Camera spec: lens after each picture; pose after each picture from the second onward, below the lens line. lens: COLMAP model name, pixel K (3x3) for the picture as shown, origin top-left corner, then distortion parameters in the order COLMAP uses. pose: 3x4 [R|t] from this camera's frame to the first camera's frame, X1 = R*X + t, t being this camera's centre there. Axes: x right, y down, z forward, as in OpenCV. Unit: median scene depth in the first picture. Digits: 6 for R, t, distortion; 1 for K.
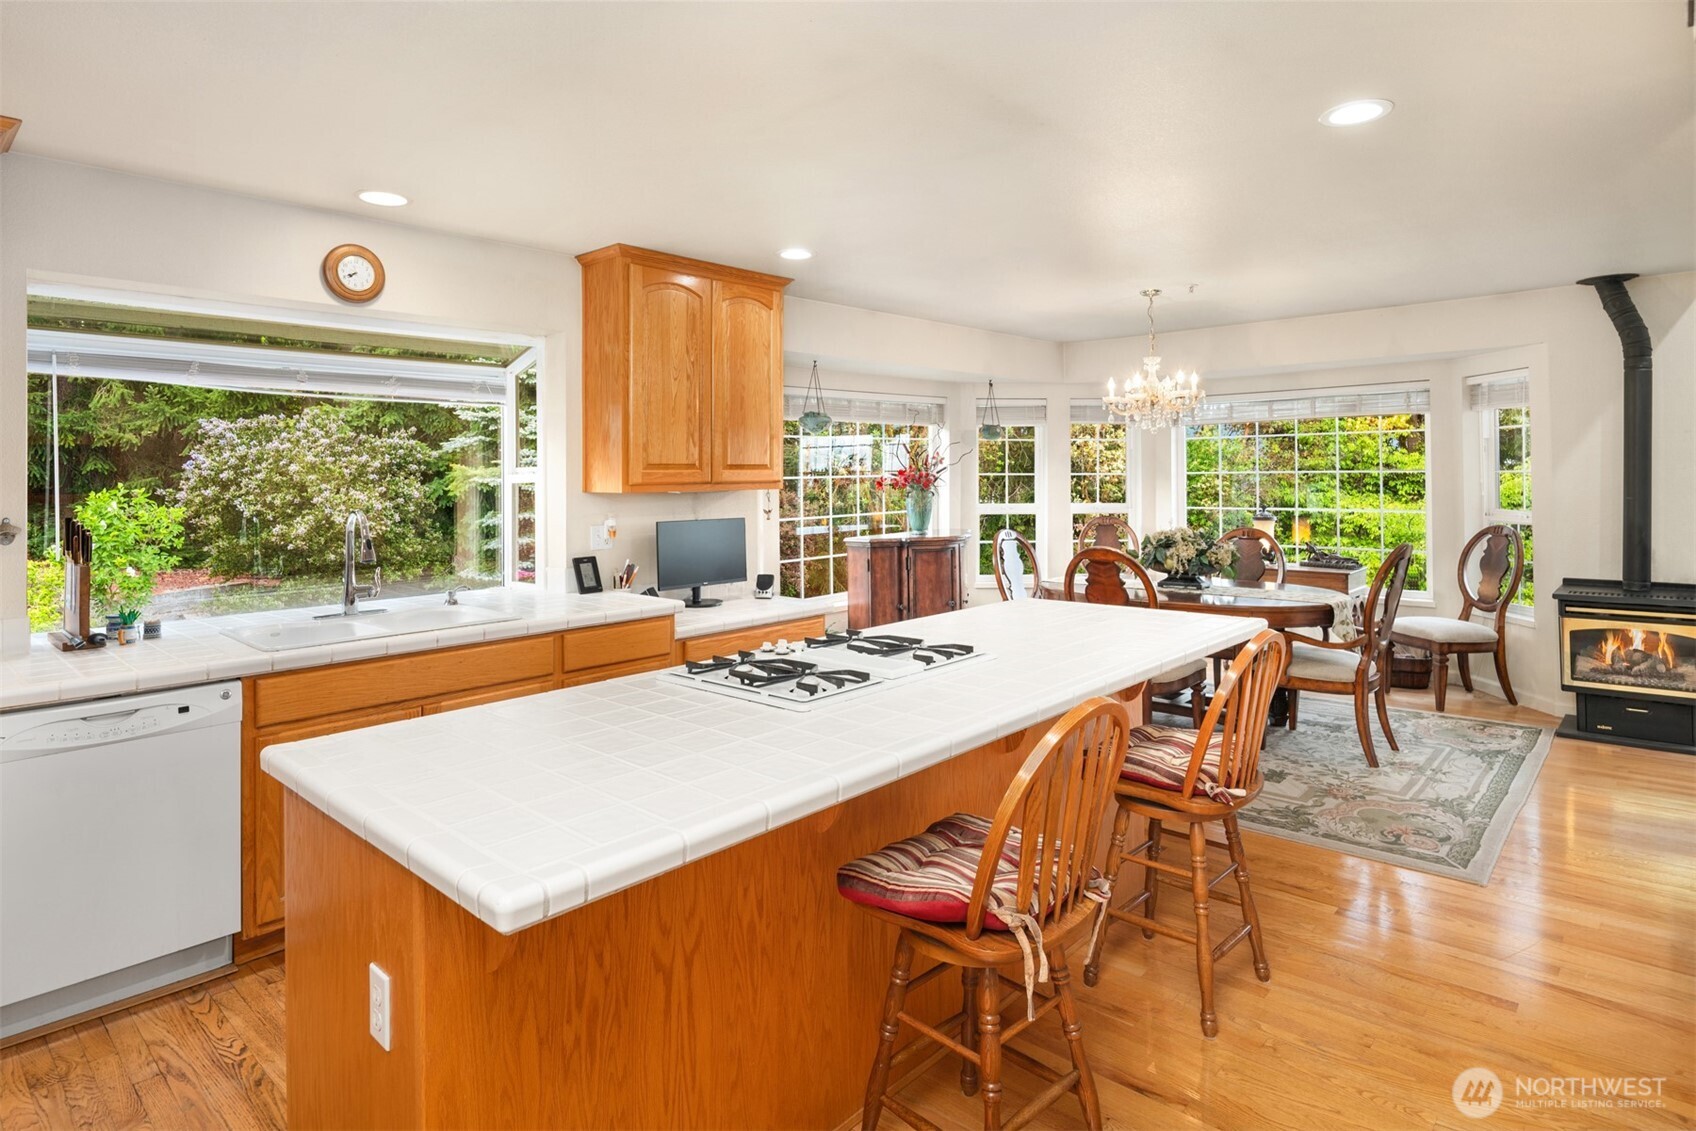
lens RADIAL K [[925.1, 0, 874.9], [0, 925.1, 480.6], [0, 0, 1]] dist [0.000879, -0.005558]
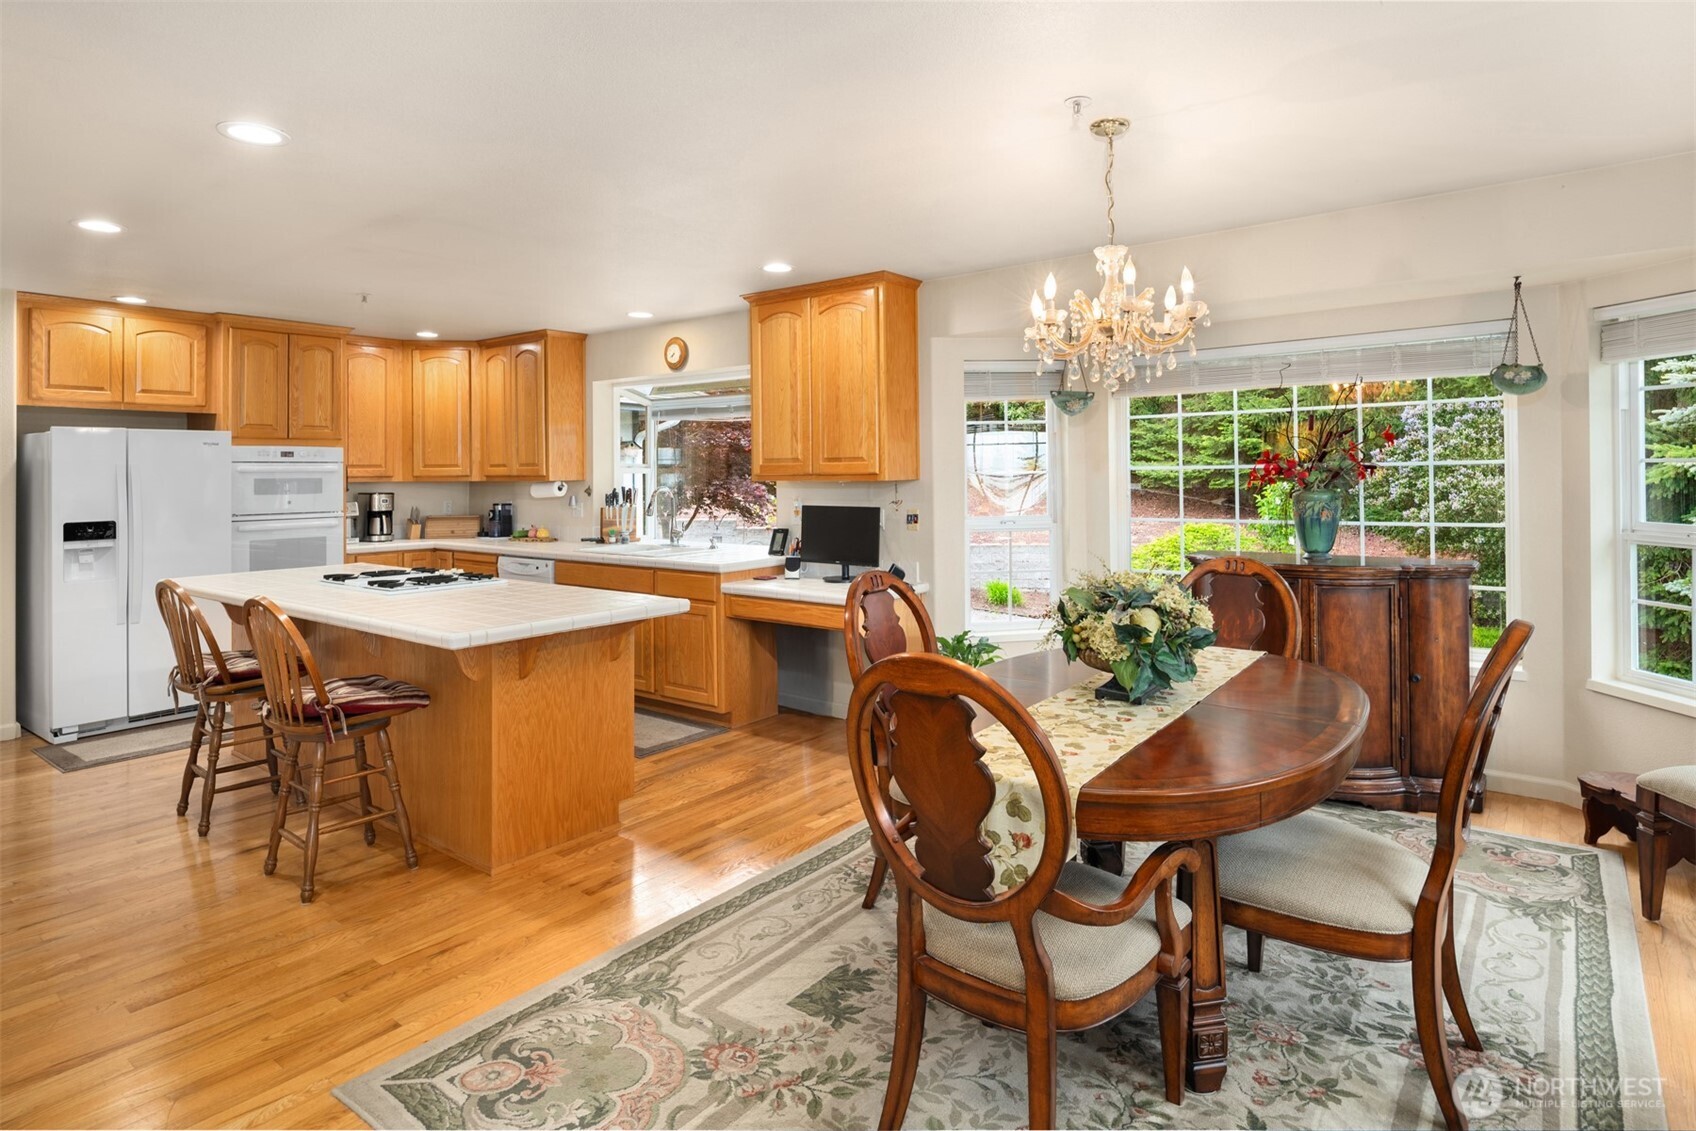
lens RADIAL K [[925.1, 0, 851.9], [0, 925.1, 467.9], [0, 0, 1]] dist [0.000879, -0.005558]
pose [[0.069671, 0.005513, -0.997555, 0.796159], [0.001868, 0.999982, 0.005657, -0.009358], [0.997568, -0.002257, 0.069660, 0.784350]]
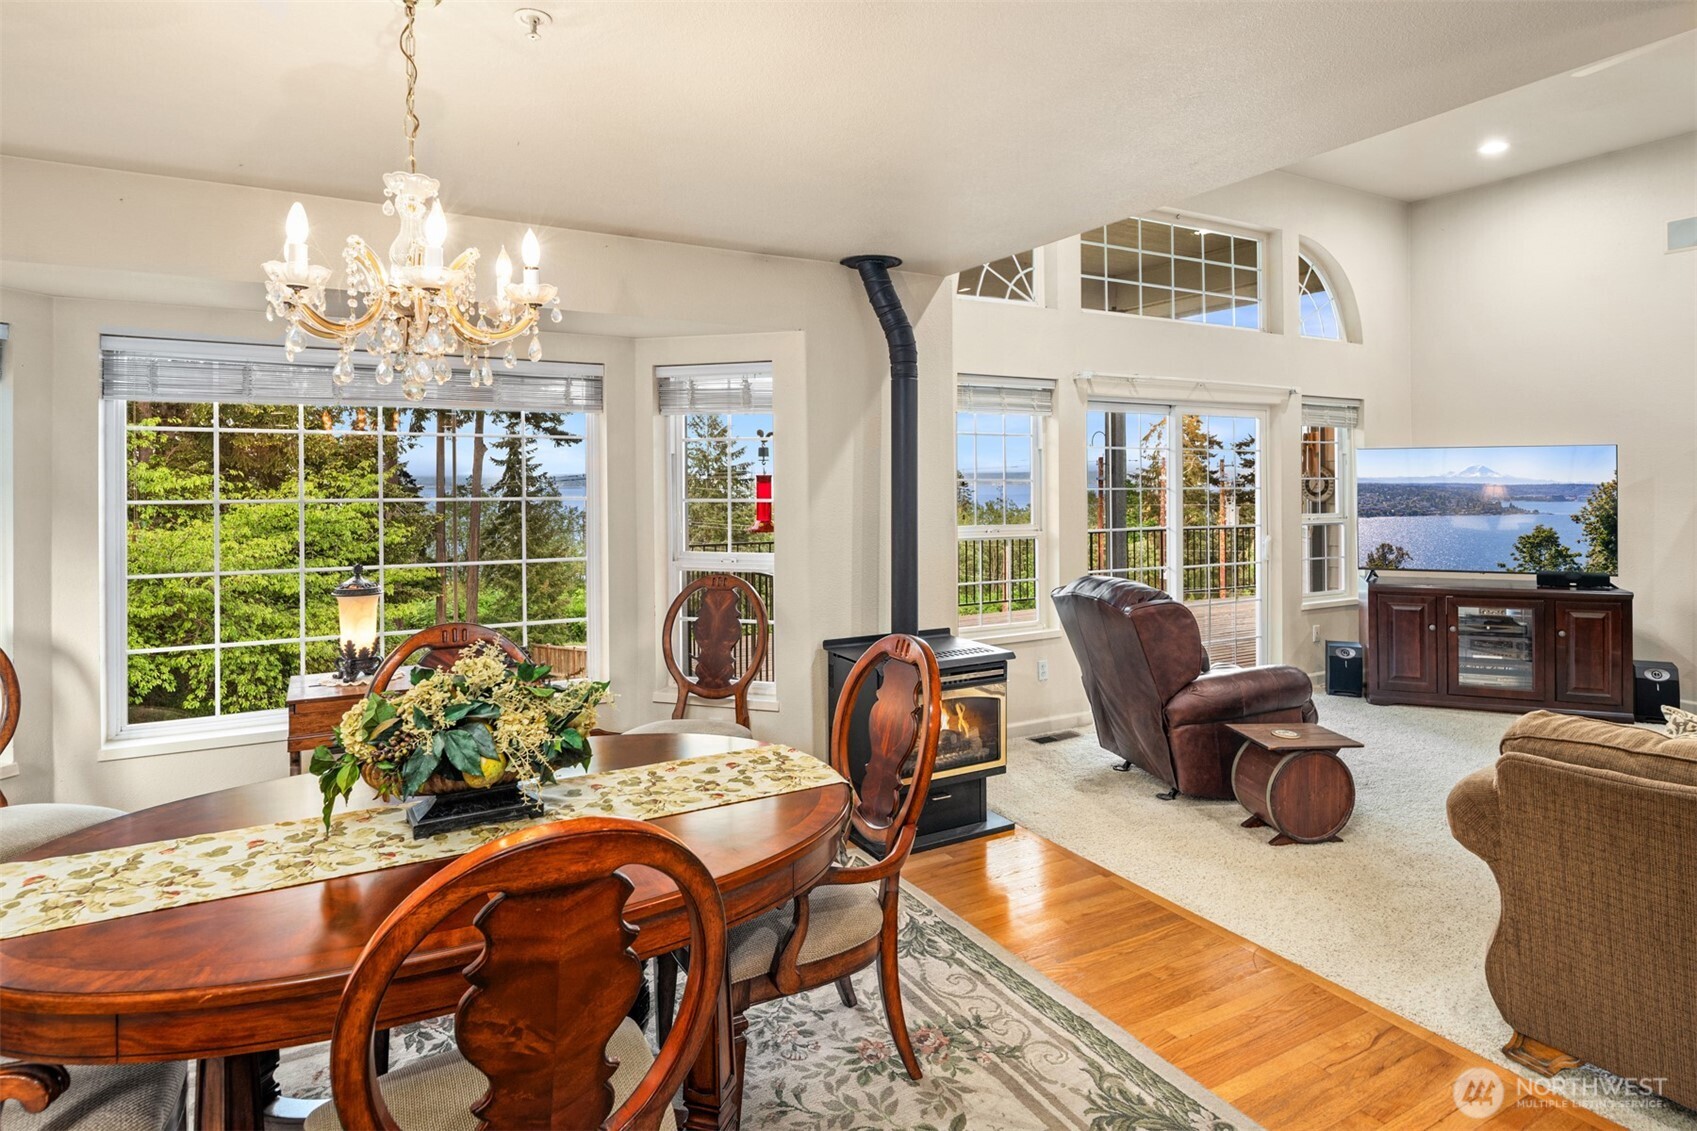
lens RADIAL K [[925.7, 0, 854.0], [0, 925.7, 472.2], [0, 0, 1]] dist [0.000879, -0.005558]
pose [[0.323642, 0.022127, 0.945921, 0.025323], [0.005987, 0.999659, -0.025432, -0.012477], [-0.946161, 0.013894, 0.323399, 0.705966]]
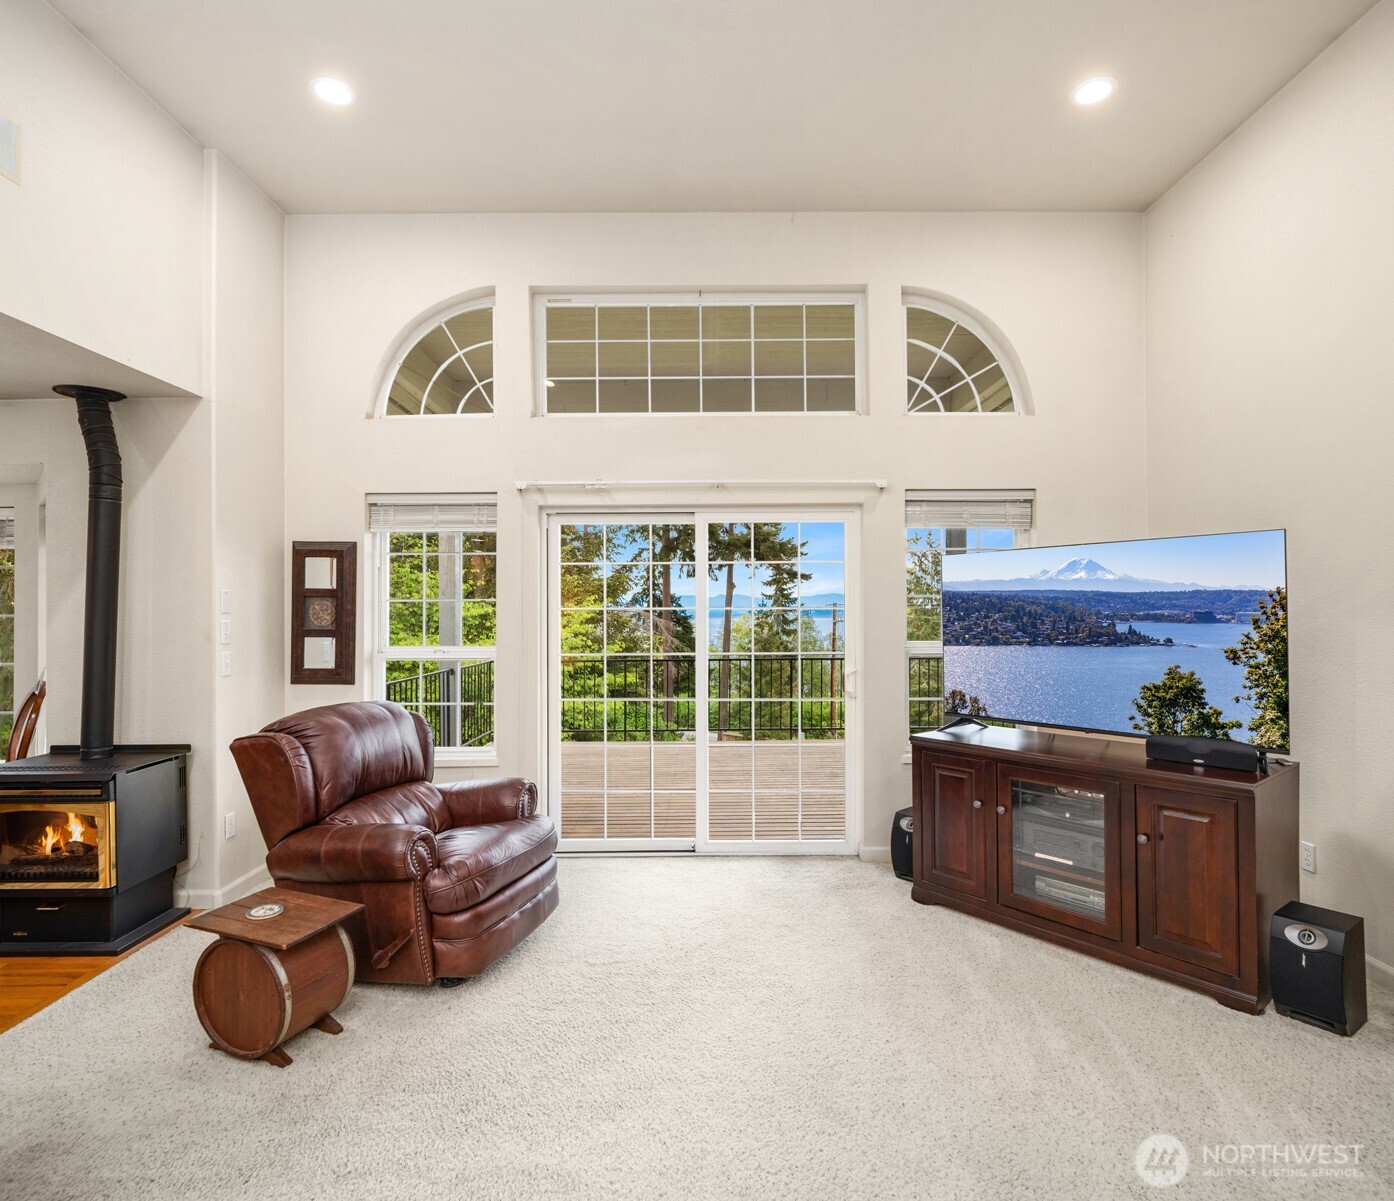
lens RADIAL K [[755.8, 0, 709.6], [0, 755.8, 602.7], [0, 0, 1]] dist [-0.000194, -0.003908]
pose [[0.739040, 0.017938, 0.673423, 0.696008], [0.002036, 0.999581, -0.028860, -0.001718], [-0.673659, 0.022700, 0.738694, 0.099069]]
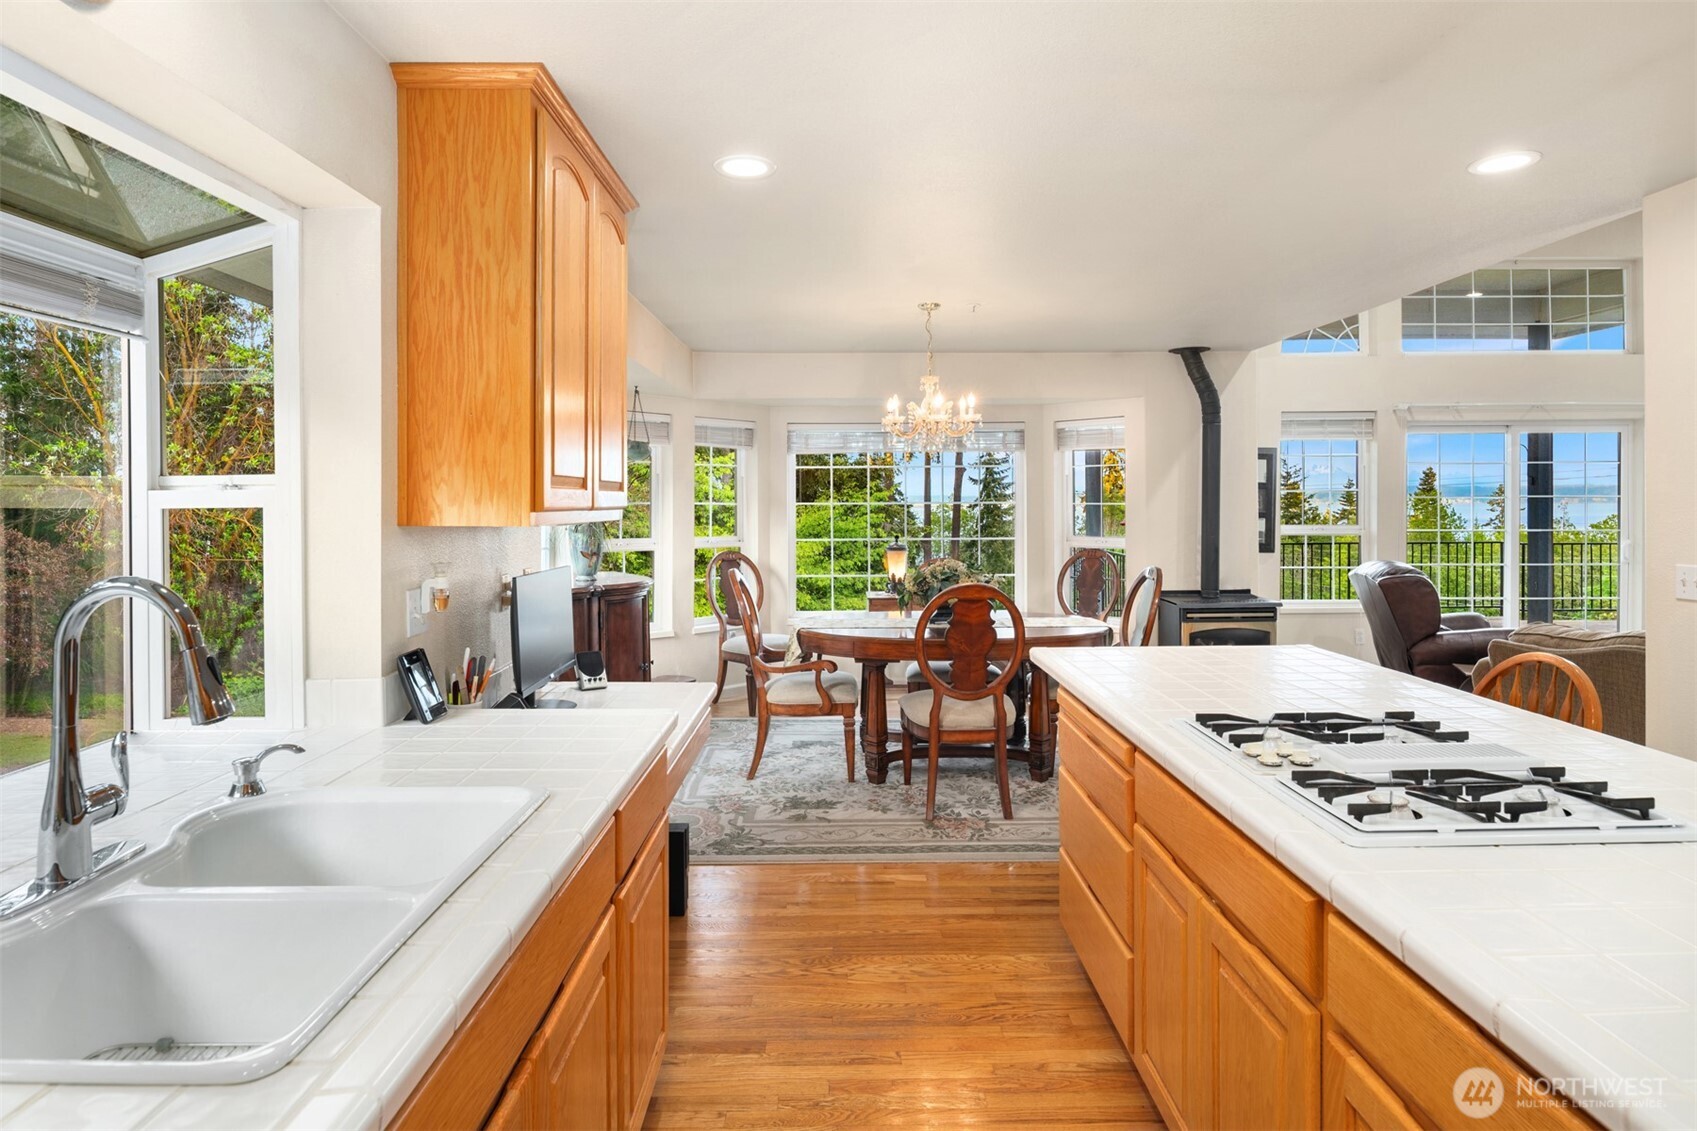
lens RADIAL K [[925.7, 0, 841.4], [0, 925.7, 521.0], [0, 0, 1]] dist [0.000879, -0.005558]
pose [[0.745593, -0.005441, 0.666380, -0.370948], [0.001710, 0.999979, 0.006253, 0.005242], [-0.666400, -0.003523, 0.745586, 0.352996]]
